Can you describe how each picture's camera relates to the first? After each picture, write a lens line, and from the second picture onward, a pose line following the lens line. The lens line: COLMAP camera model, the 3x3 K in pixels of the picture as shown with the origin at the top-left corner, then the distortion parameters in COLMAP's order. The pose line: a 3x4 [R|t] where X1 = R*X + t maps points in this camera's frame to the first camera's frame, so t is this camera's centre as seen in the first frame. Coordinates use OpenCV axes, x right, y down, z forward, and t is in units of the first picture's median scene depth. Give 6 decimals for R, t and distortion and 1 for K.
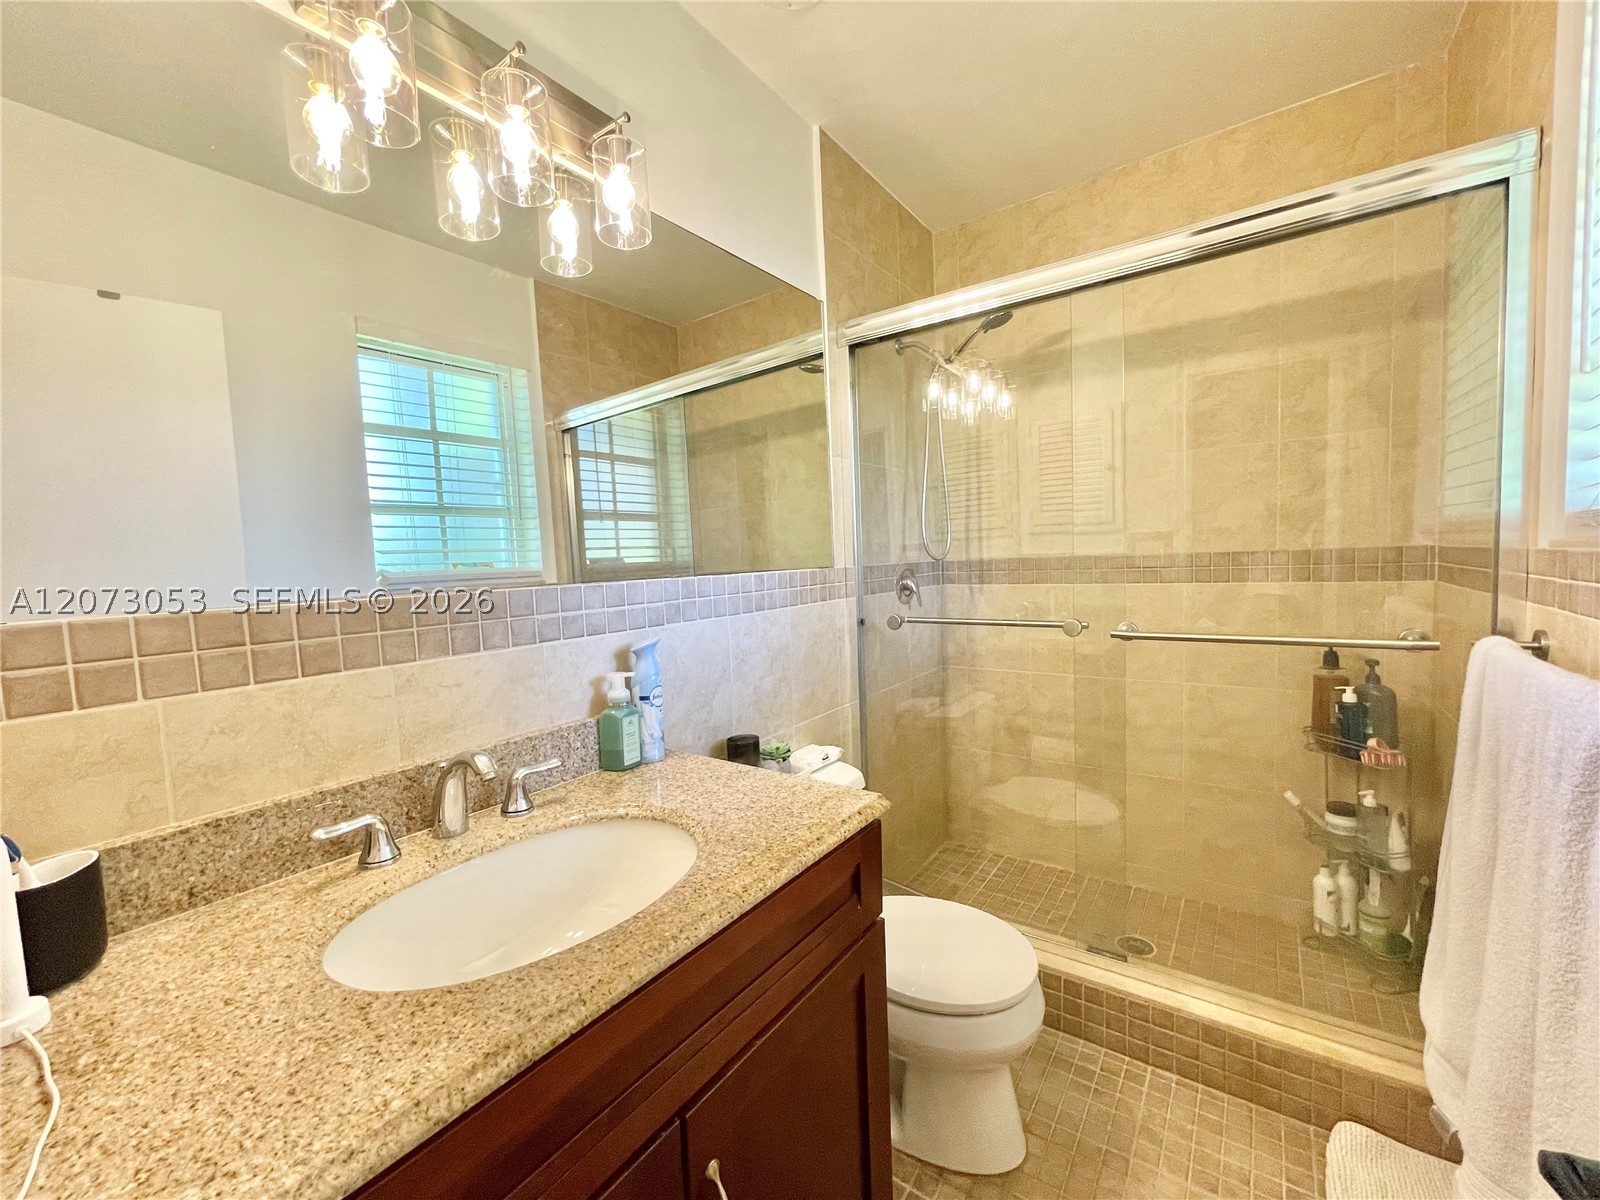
lens RADIAL K [[647.4, 0, 799.2], [0, 647.4, 604.5], [0, 0, 1]] dist [0.000081, -0.000027]
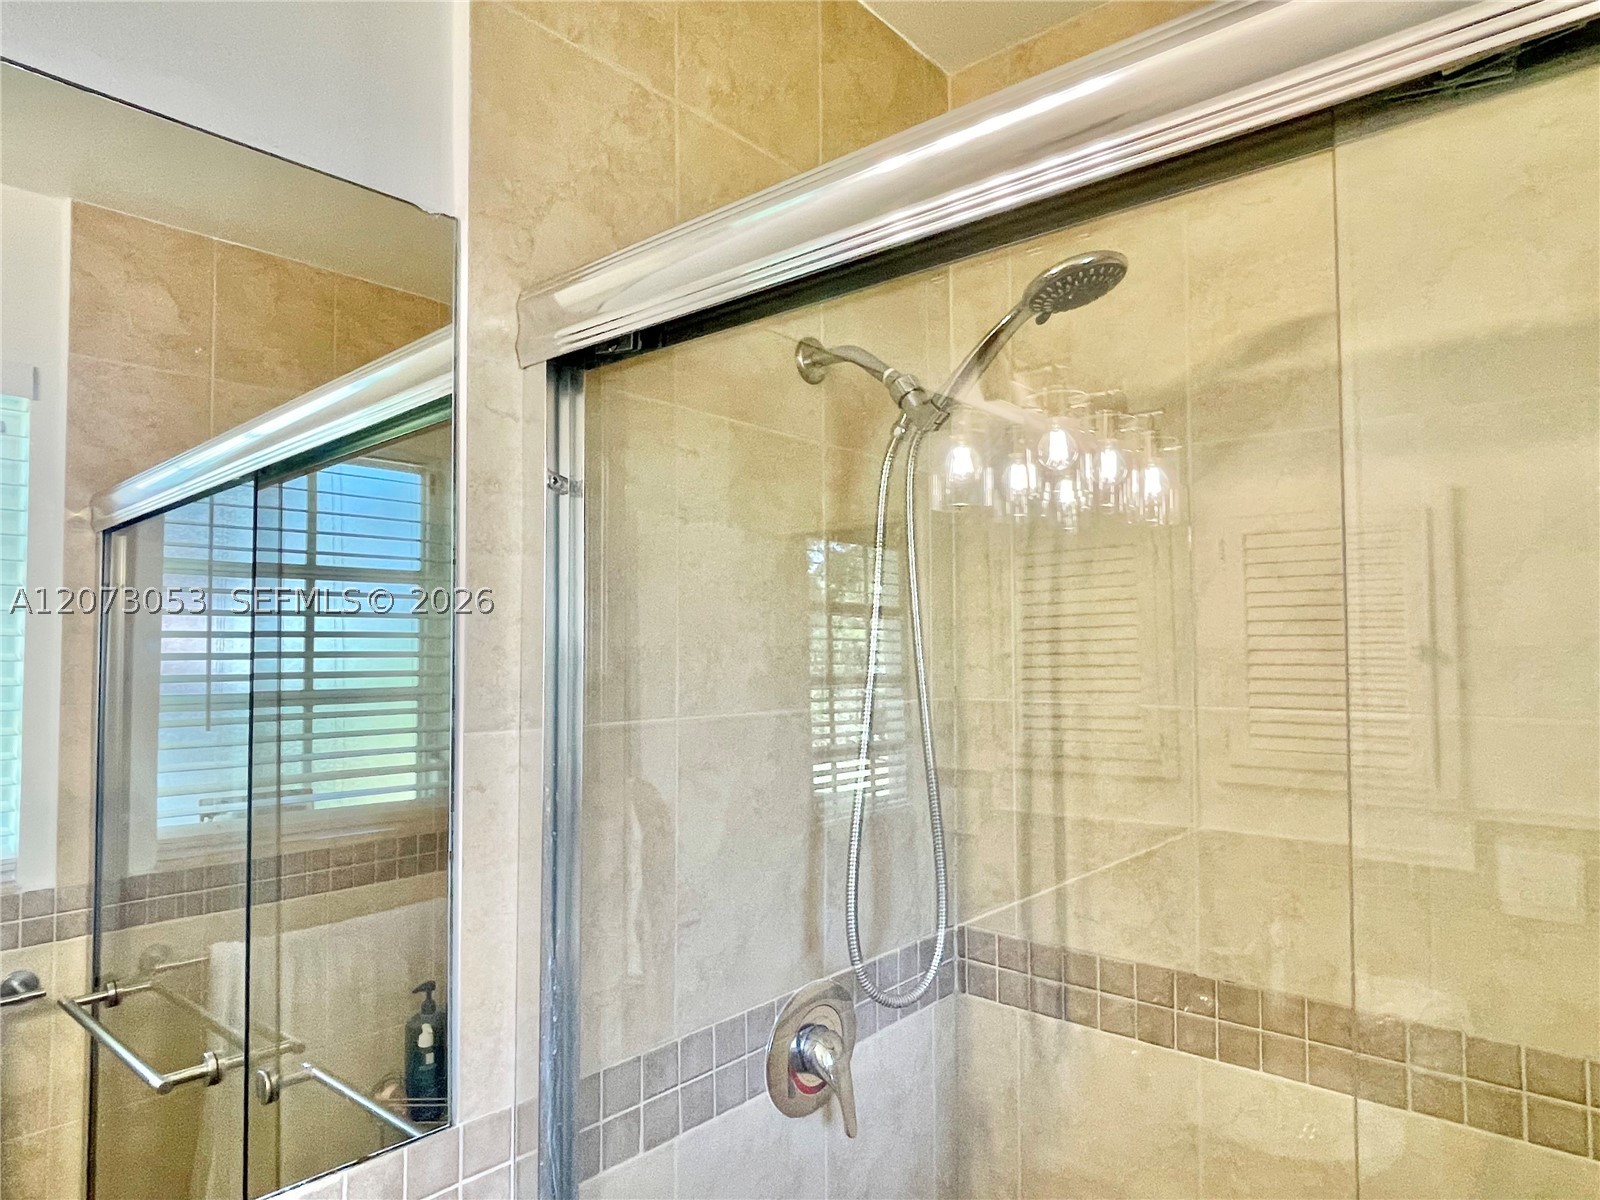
lens RADIAL K [[975.8, 0, 799.7], [0, 975.8, 601.6], [0, 0, 1]] dist [0.000225, 0.000434]
pose [[0.995505, 0.033225, -0.088685, 0.175887], [-0.043662, 0.991997, -0.118470, -0.180145], [0.084039, 0.121809, 0.988989, 0.435783]]
